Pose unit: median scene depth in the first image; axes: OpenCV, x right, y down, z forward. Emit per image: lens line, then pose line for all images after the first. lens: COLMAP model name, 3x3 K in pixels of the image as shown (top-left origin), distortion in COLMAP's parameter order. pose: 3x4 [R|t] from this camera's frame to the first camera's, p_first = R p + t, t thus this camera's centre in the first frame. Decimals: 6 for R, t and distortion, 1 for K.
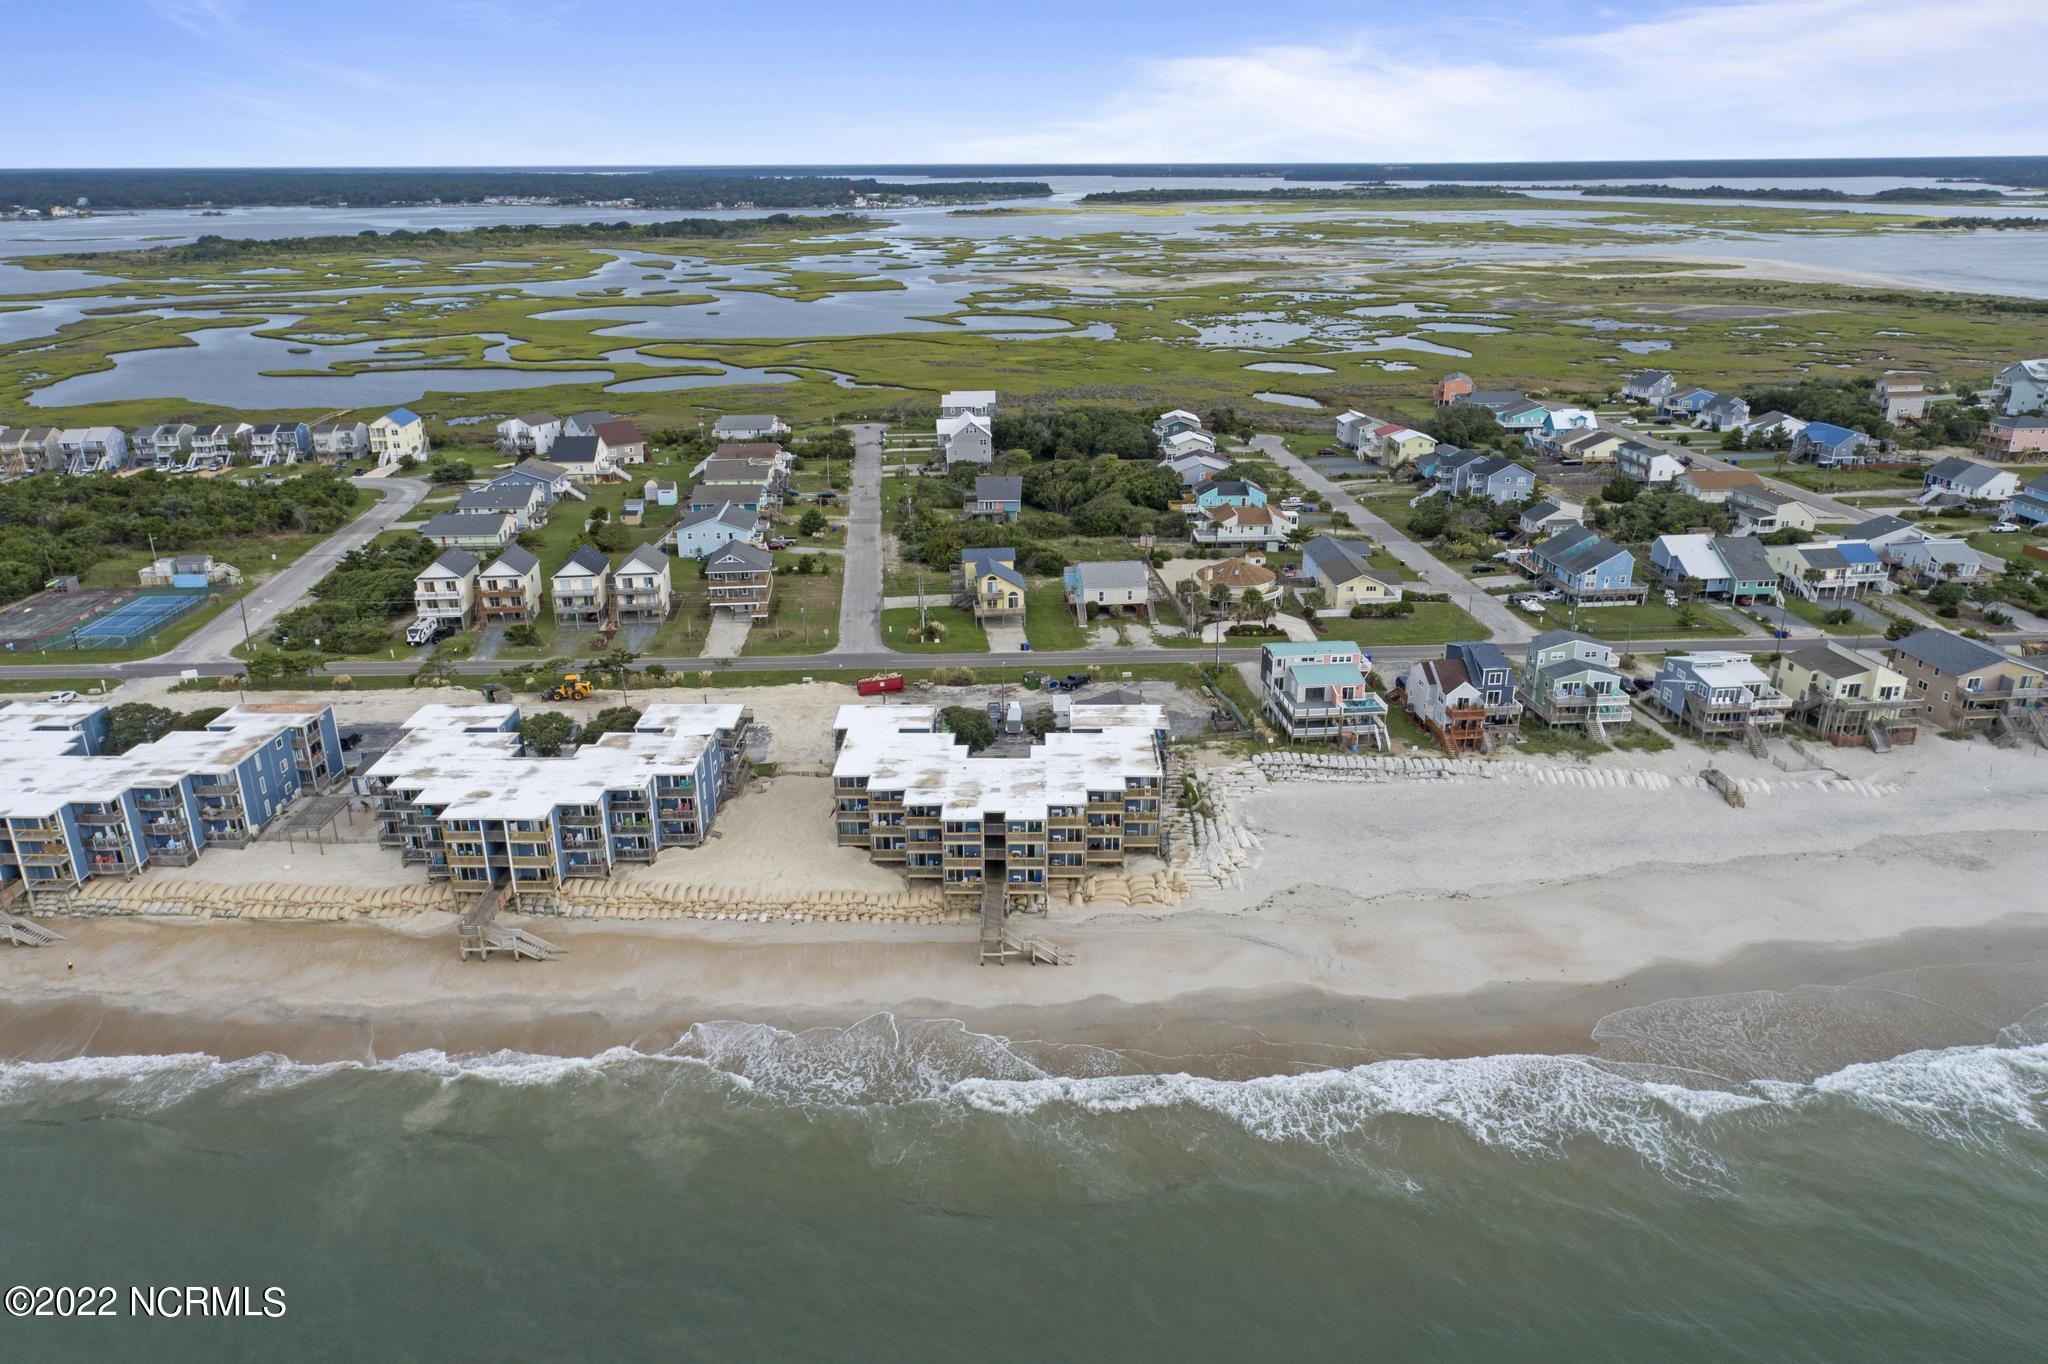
lens RADIAL K [[1373.8, 0, 1016.4], [0, 1373.8, 683.0], [0, 0, 1]] dist [0.000763, 0.009548]
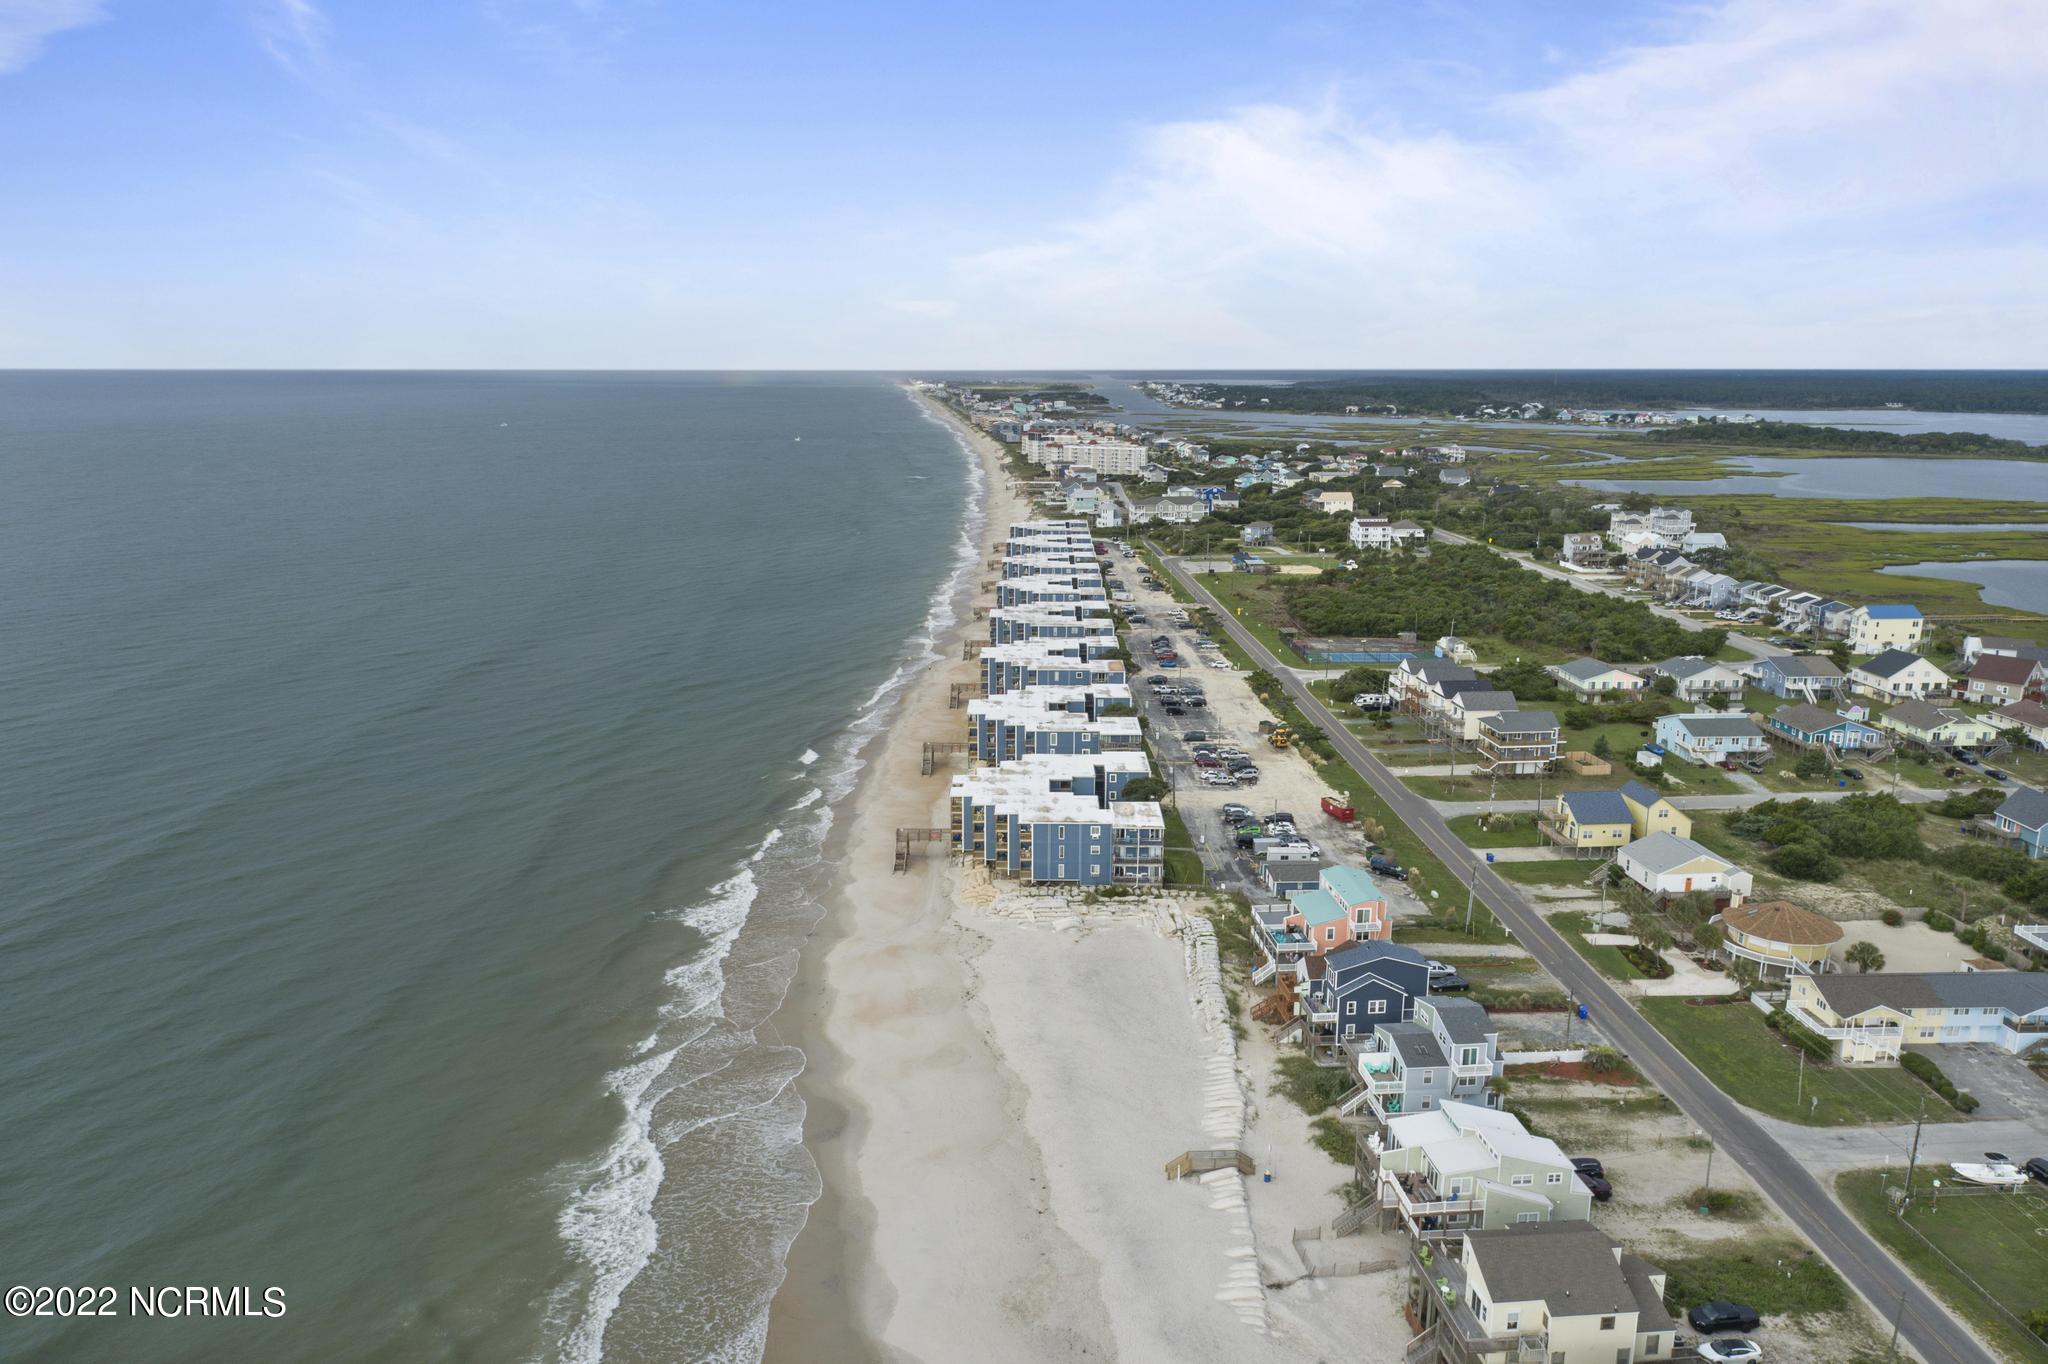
lens RADIAL K [[1388.2, 0, 1027.0], [0, 1388.2, 730.5], [0, 0, 1]] dist [-0.000521, 0.008090]
pose [[0.005400, 0.259079, -0.965841, 0.700244], [-0.356193, 0.903003, 0.240232, -0.171211], [0.934397, 0.342728, 0.097158, 0.437241]]
